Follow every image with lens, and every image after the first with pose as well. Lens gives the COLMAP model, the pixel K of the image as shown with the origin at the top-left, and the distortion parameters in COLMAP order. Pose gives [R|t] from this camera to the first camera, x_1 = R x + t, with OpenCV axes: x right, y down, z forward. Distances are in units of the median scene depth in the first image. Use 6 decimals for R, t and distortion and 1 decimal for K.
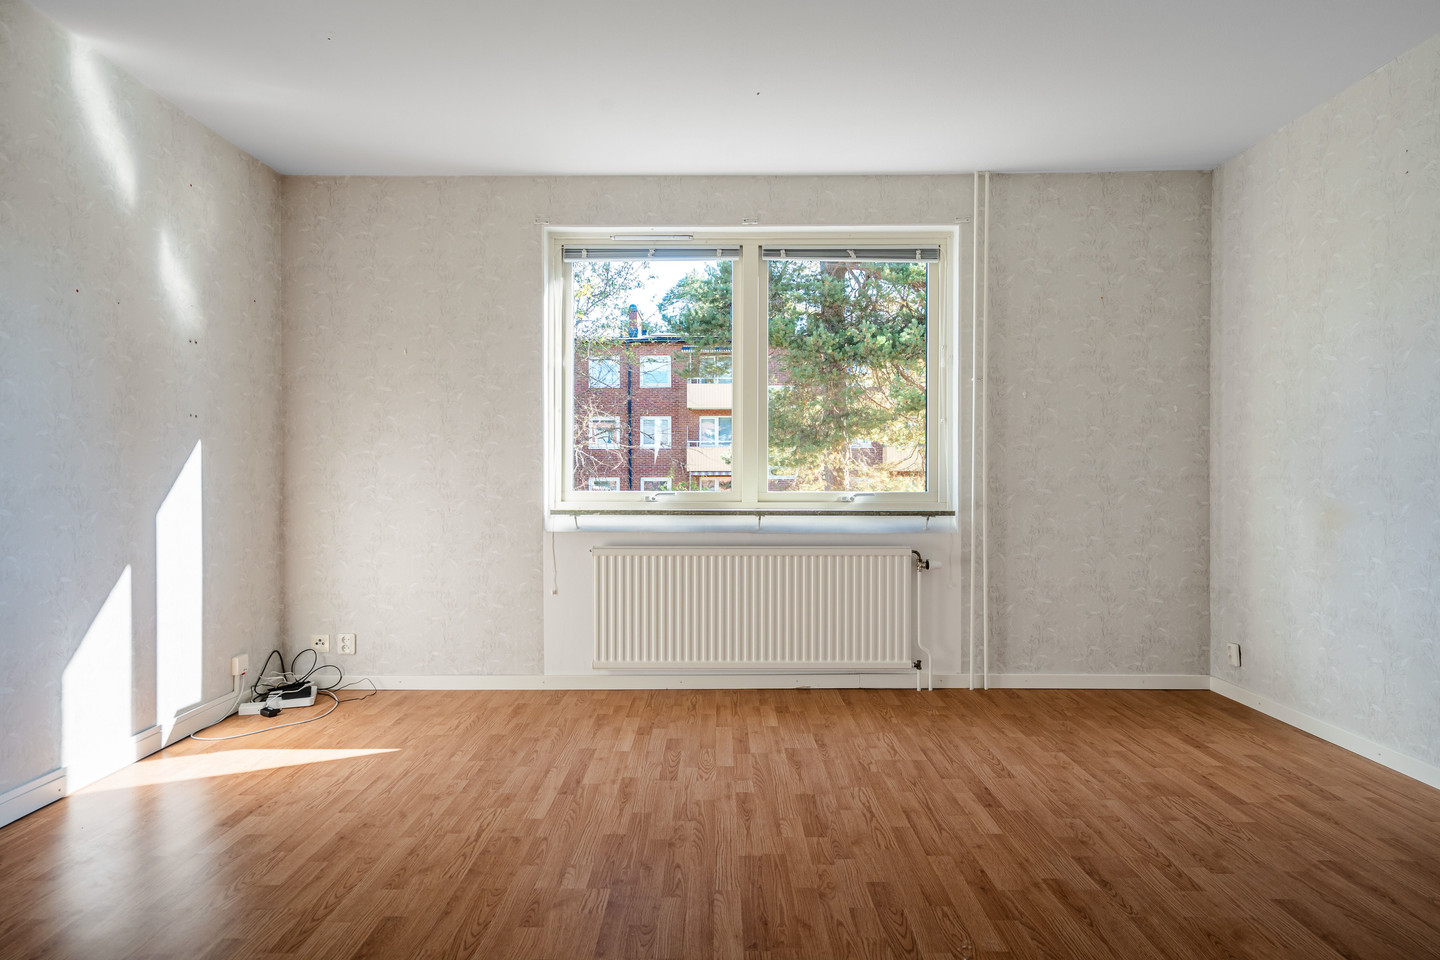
lens RADIAL K [[880.4, 0, 707.6], [0, 880.4, 476.6], [0, 0, 1]] dist [0.008693, 0.000834]
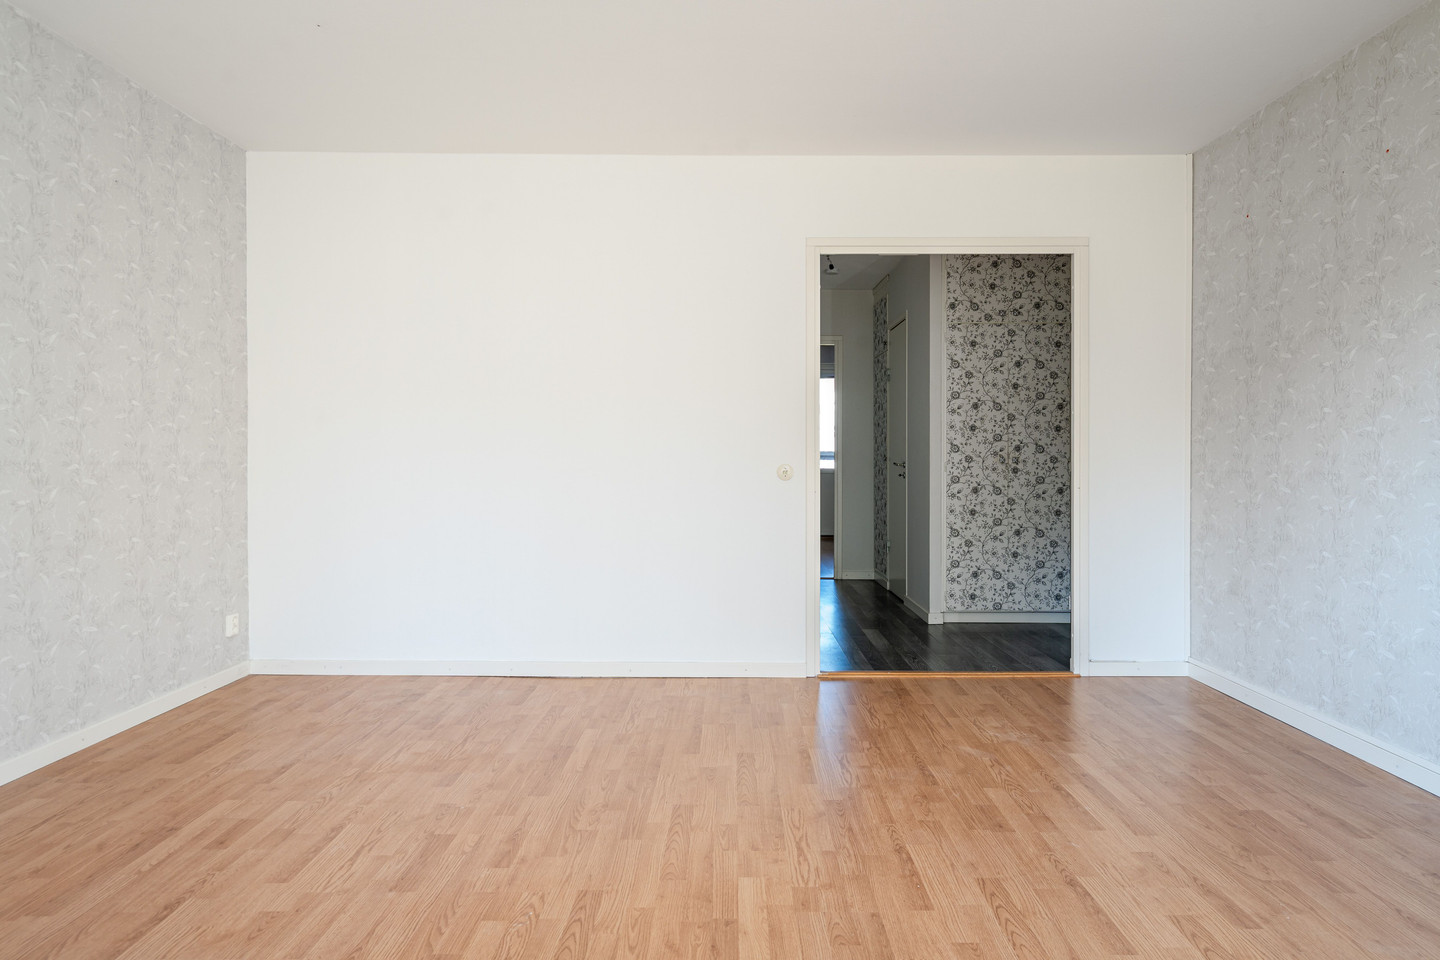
lens RADIAL K [[880.4, 0, 715.3], [0, 880.4, 472.6], [0, 0, 1]] dist [0.008693, 0.000834]
pose [[-0.999990, -0.002841, -0.003463, 0.033788], [-0.002910, 0.999792, 0.020201, -0.003065], [0.003405, 0.020211, -0.999790, 0.941426]]
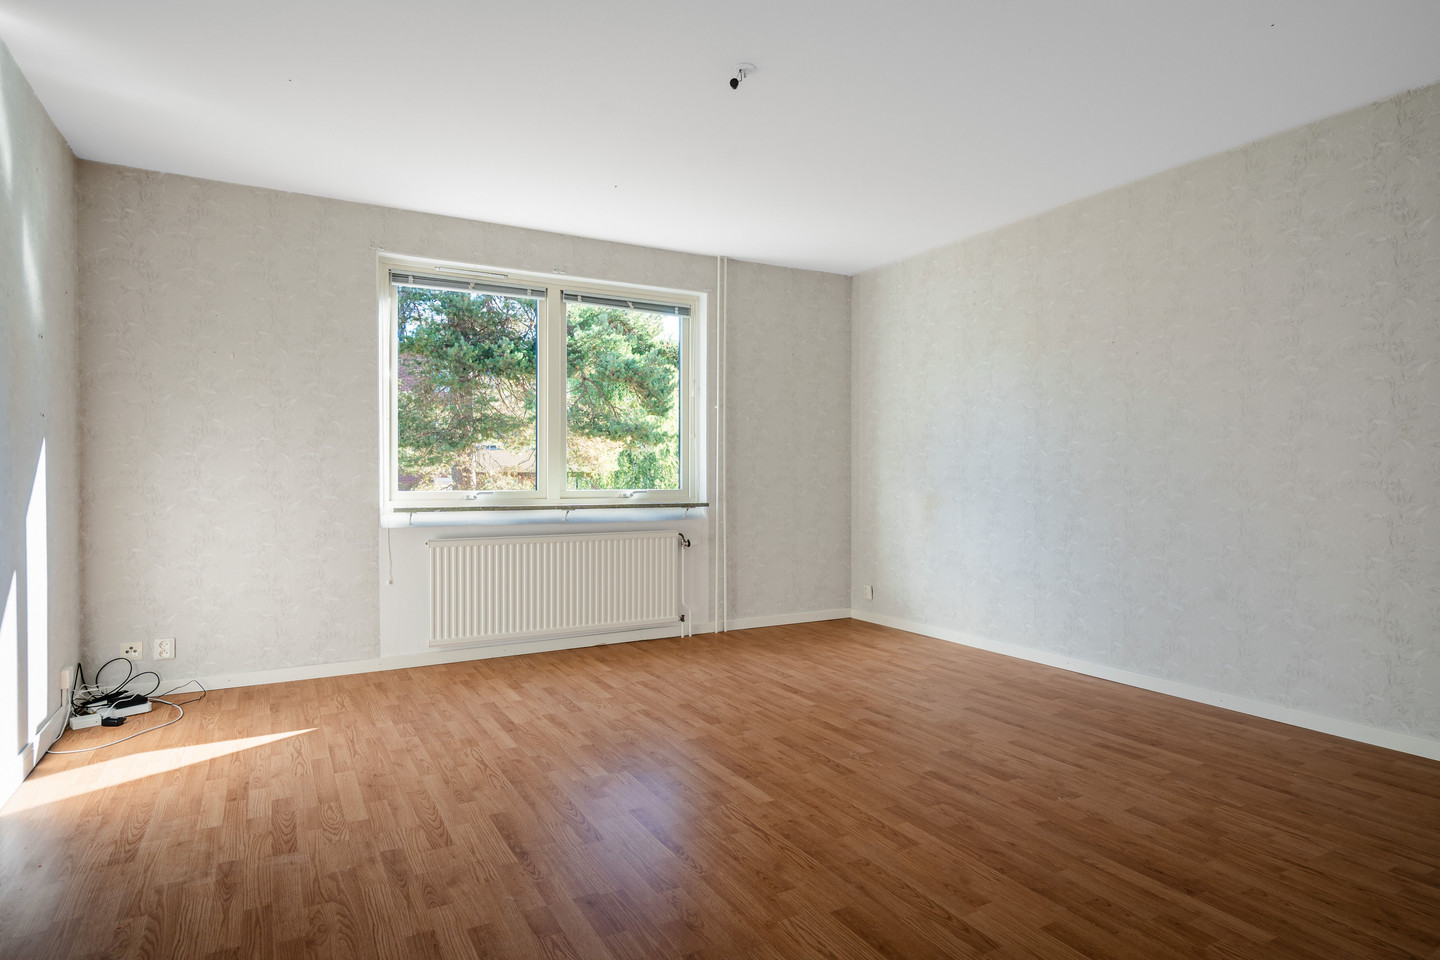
lens RADIAL K [[826.7, 0, 726.8], [0, 826.7, 479.1], [0, 0, 1]] dist [0.004435, 0.004810]
pose [[0.860263, -0.002477, 0.509845, -0.342403], [0.001803, 0.999997, 0.001816, -0.000240], [-0.509848, -0.000643, 0.860264, -0.115791]]
